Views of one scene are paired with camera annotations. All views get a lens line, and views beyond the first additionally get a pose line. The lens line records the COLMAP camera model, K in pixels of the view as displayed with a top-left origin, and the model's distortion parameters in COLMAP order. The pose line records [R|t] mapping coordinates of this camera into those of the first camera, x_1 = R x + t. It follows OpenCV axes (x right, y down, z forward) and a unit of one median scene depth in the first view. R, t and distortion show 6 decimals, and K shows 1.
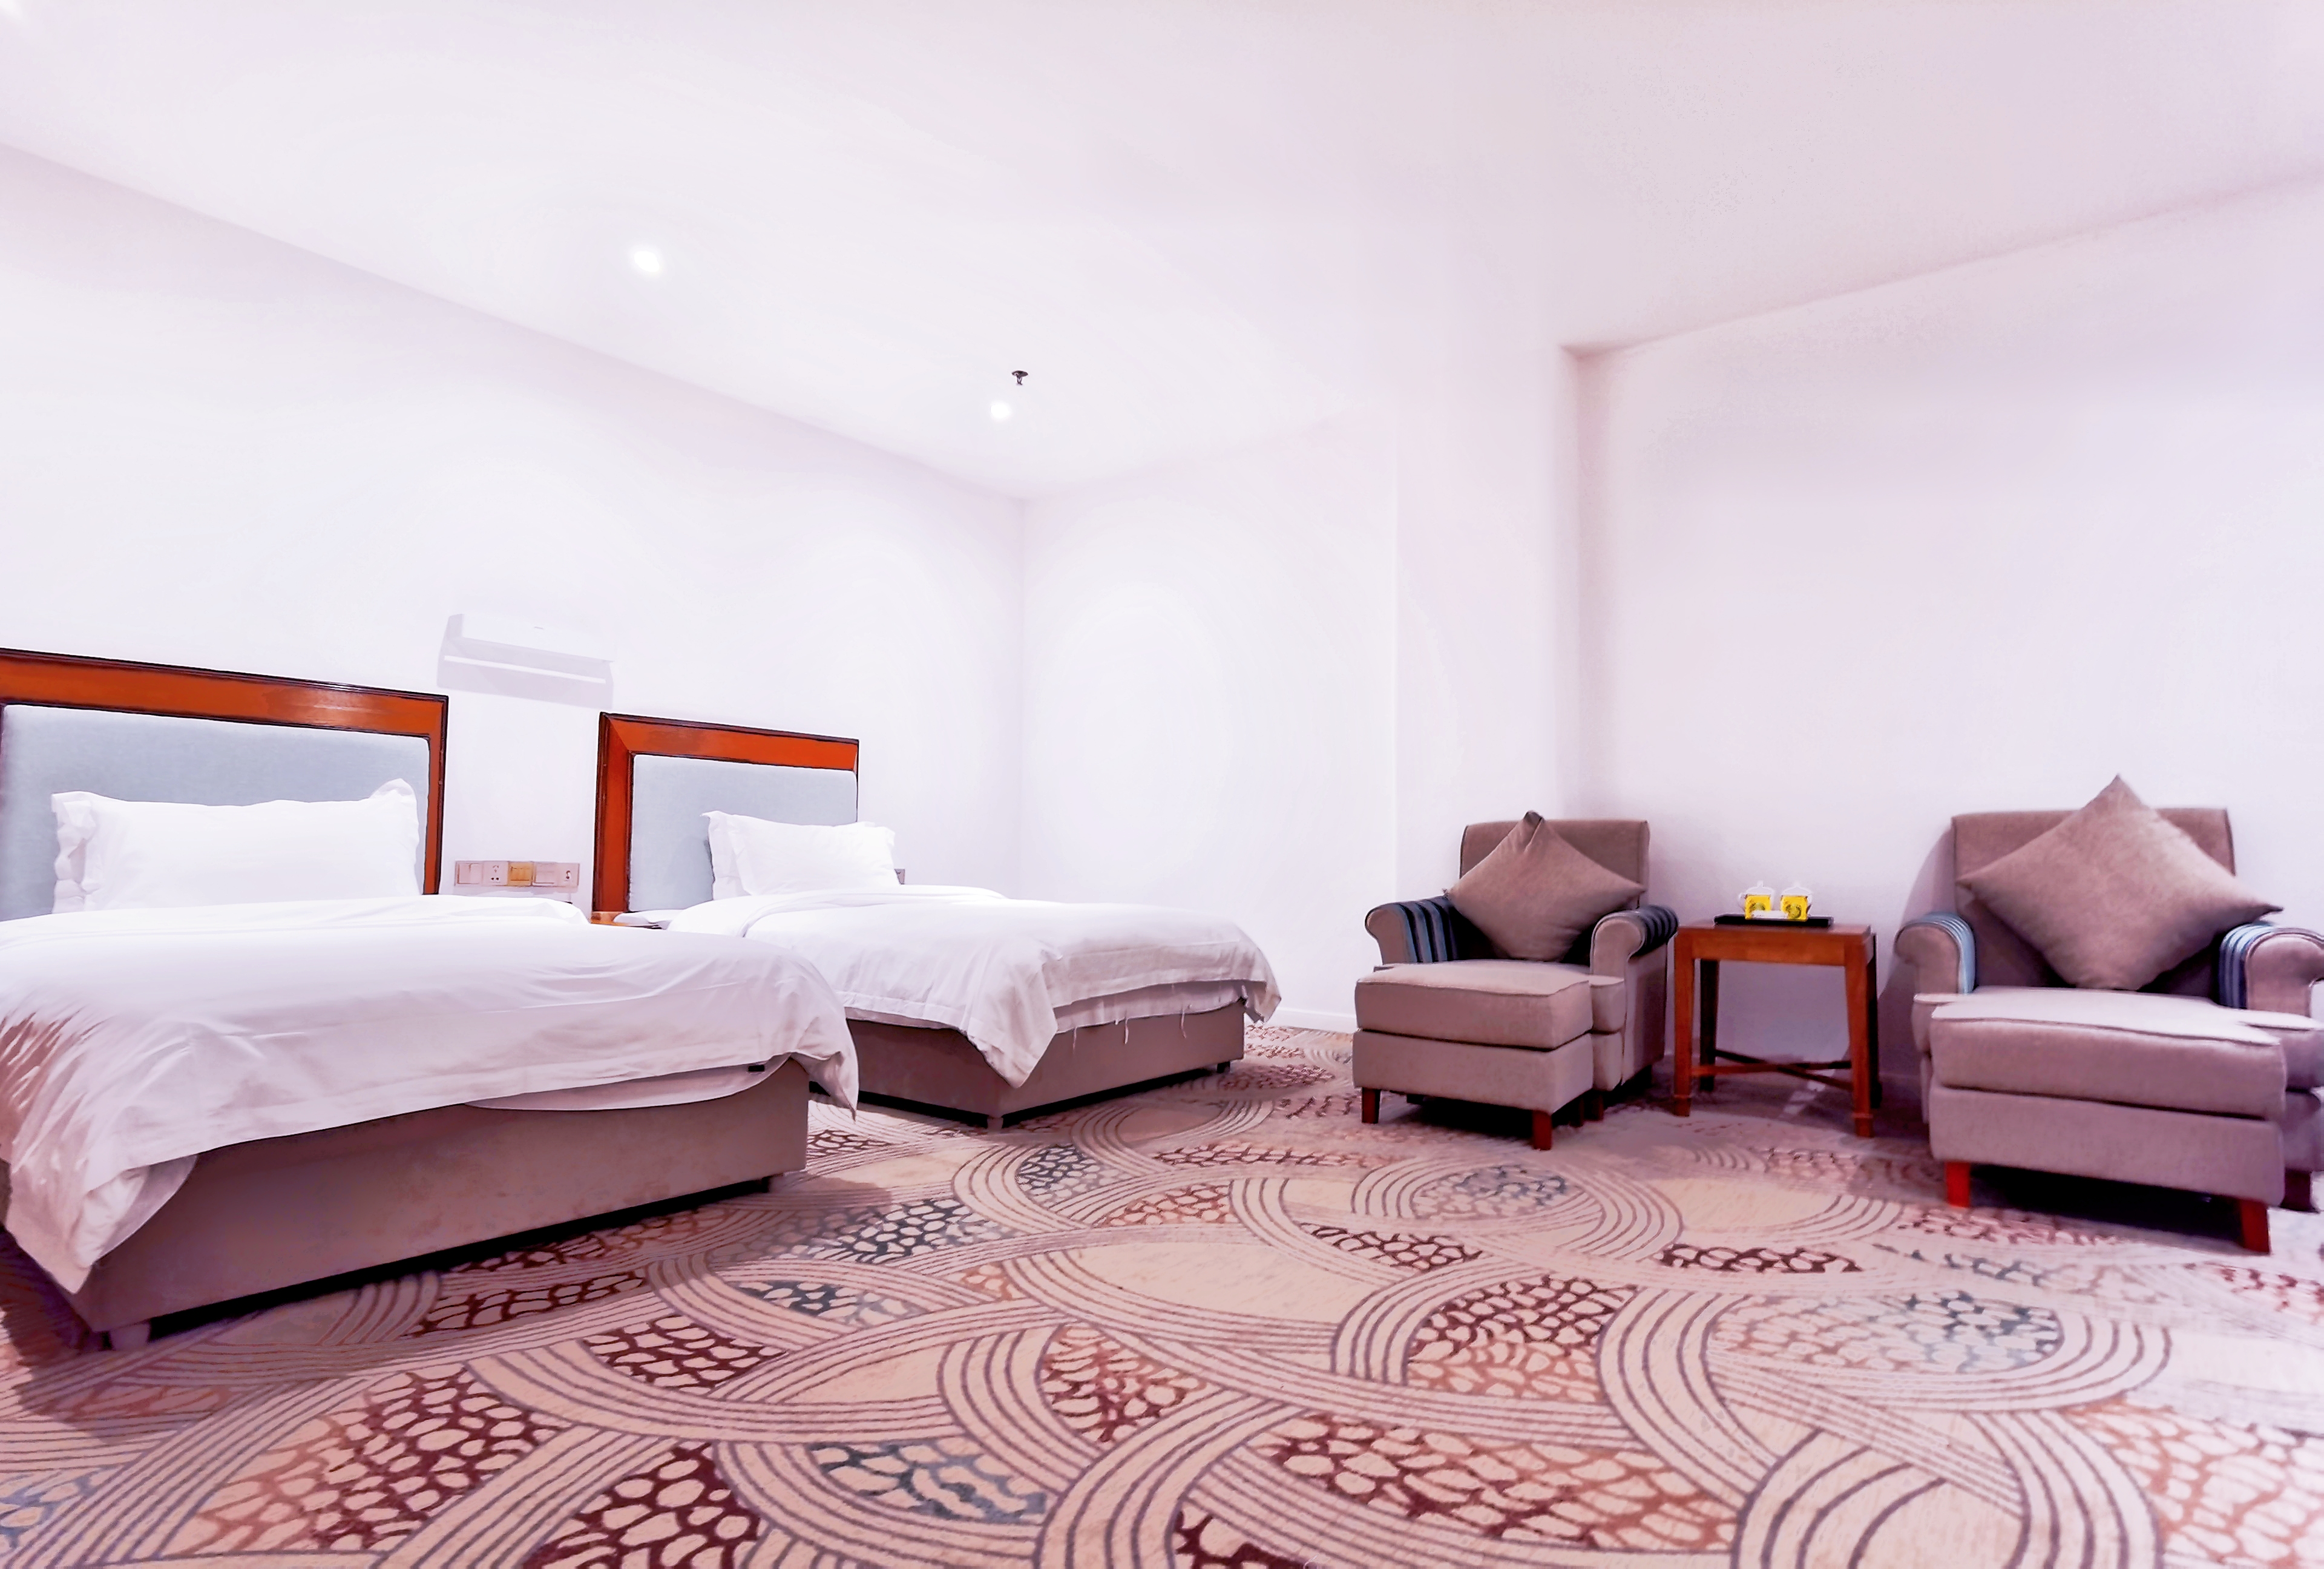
lens RADIAL K [[1230.6, 0, 1162.0], [0, 1230.6, 784.5], [0, 0, 1]] dist [0.023465, 0.000000]
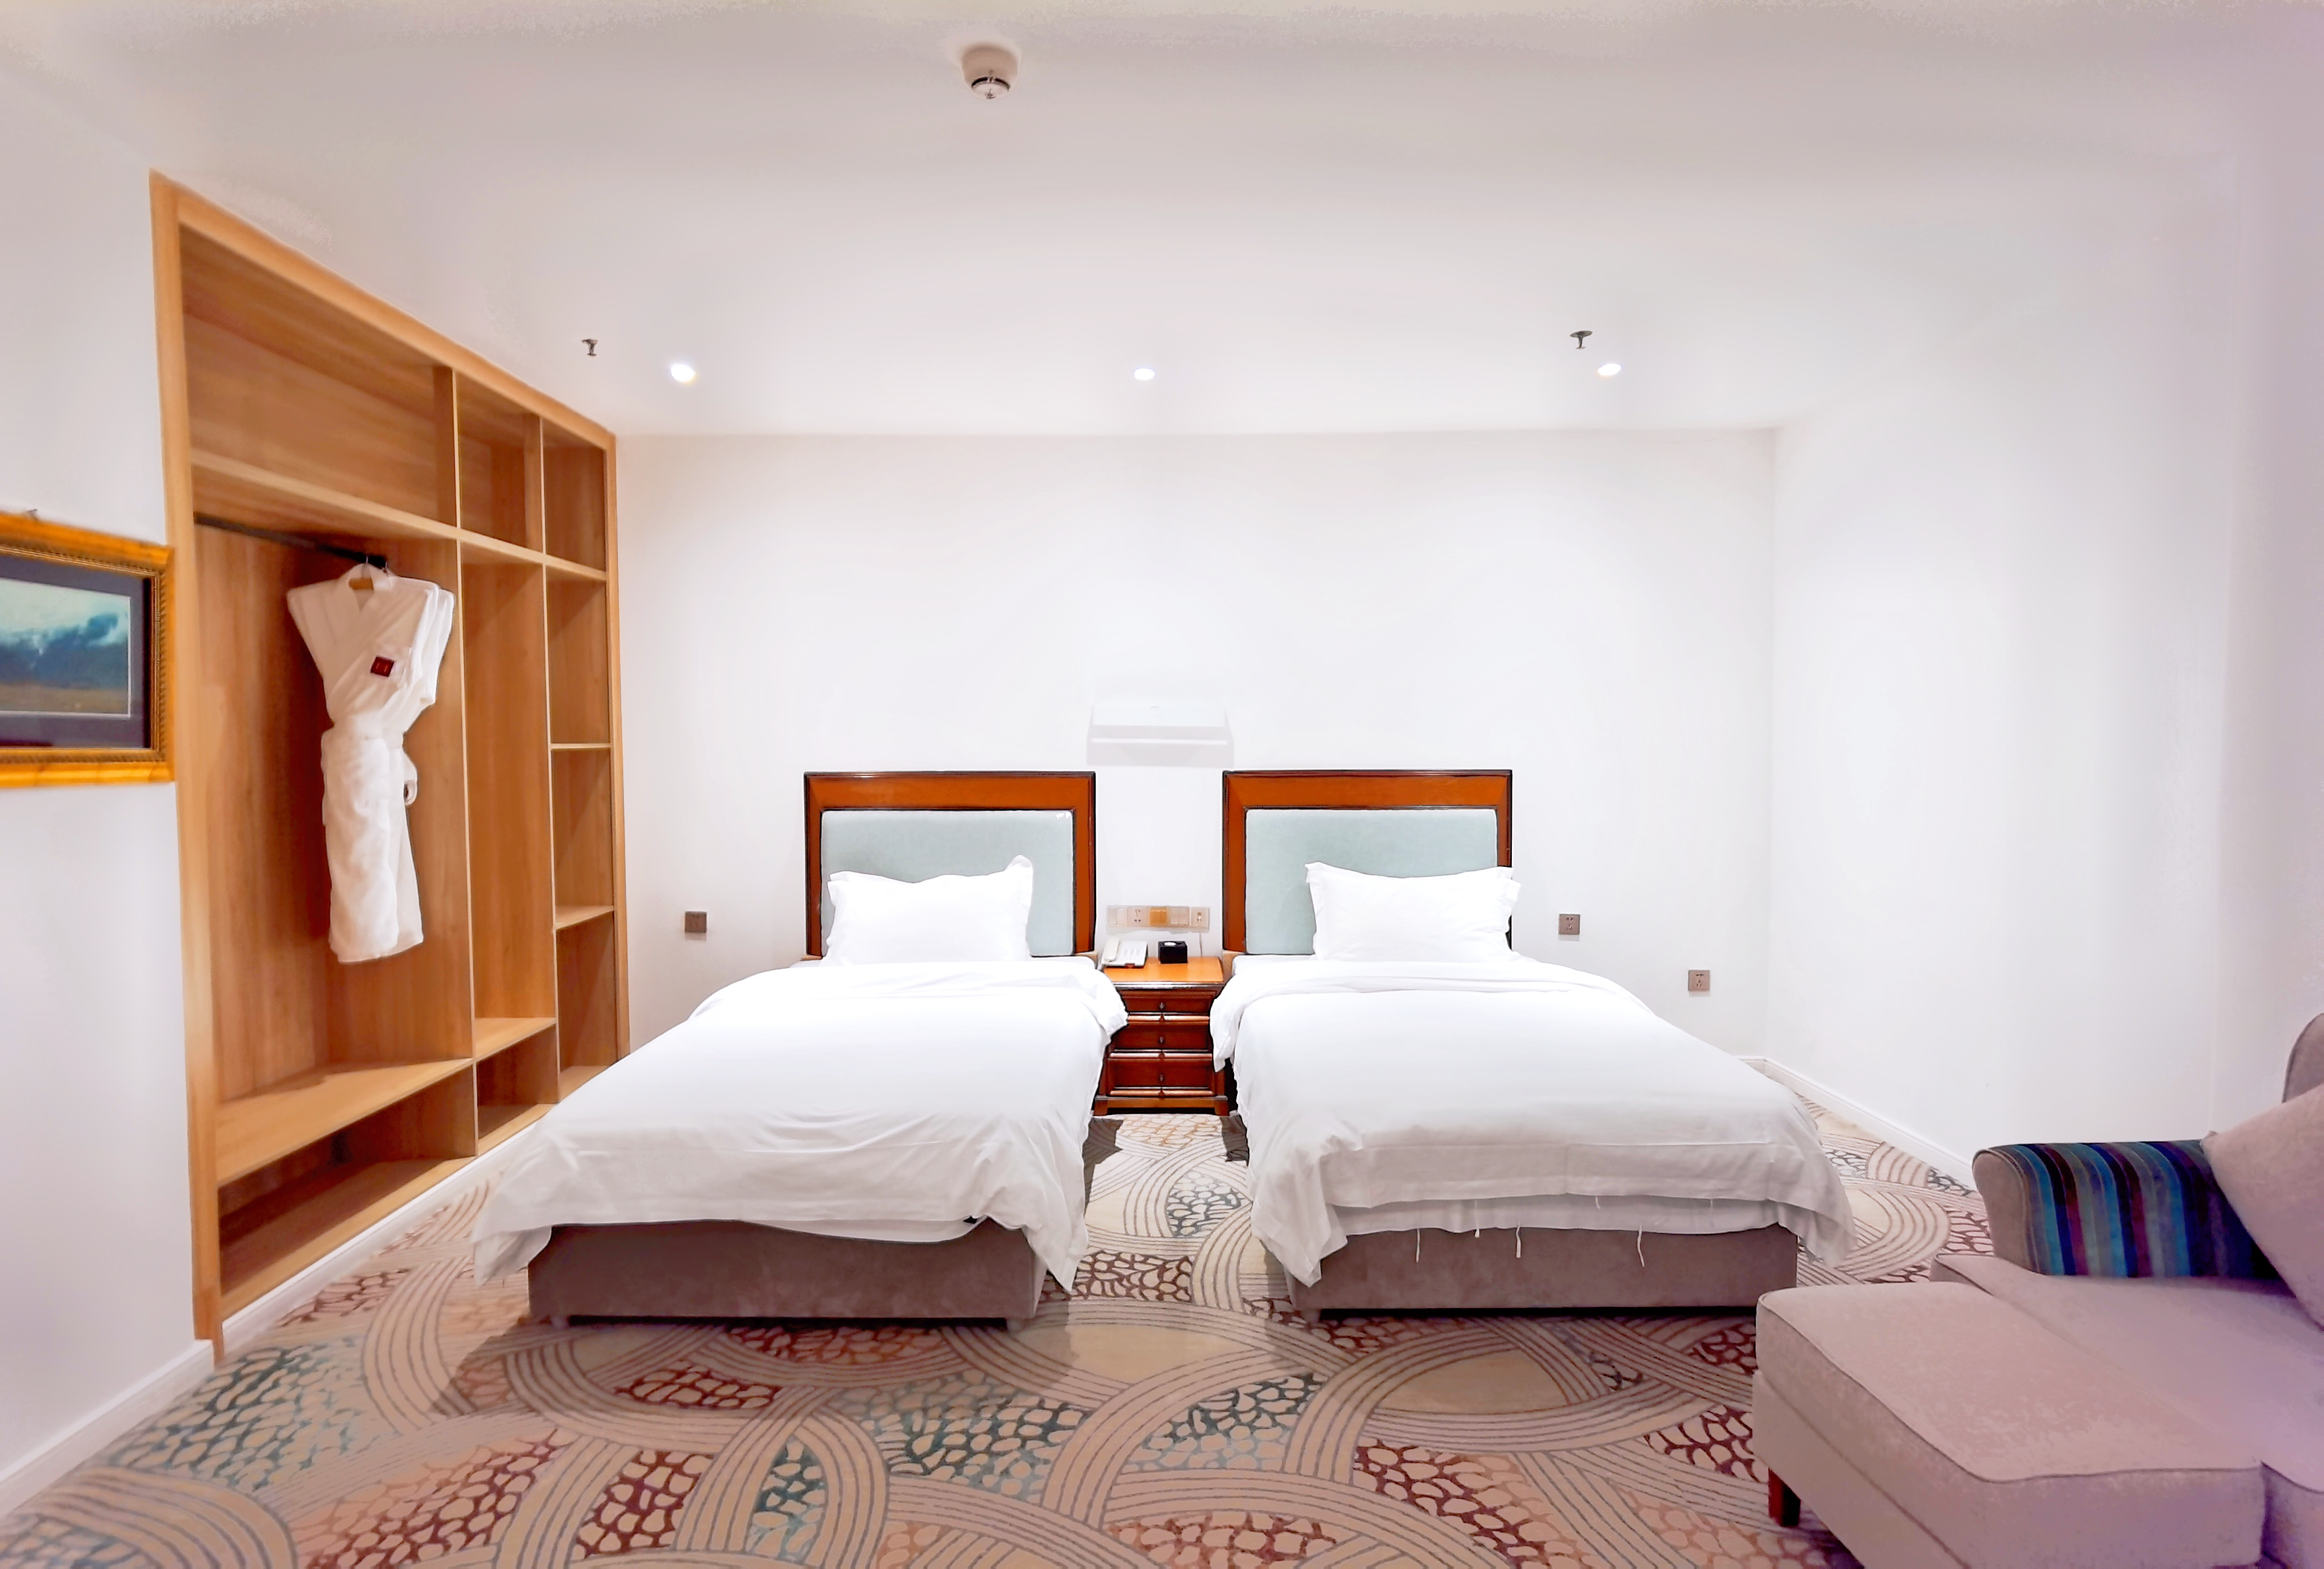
lens RADIAL K [[1230.6, 0, 1162.0], [0, 1230.6, 784.5], [0, 0, 1]] dist [0.023465, 0.000000]
pose [[0.594265, 0.025390, -0.803868, 0.627099], [0.062603, 0.995009, 0.077706, -0.222198], [0.801829, -0.096503, 0.589710, 0.524841]]
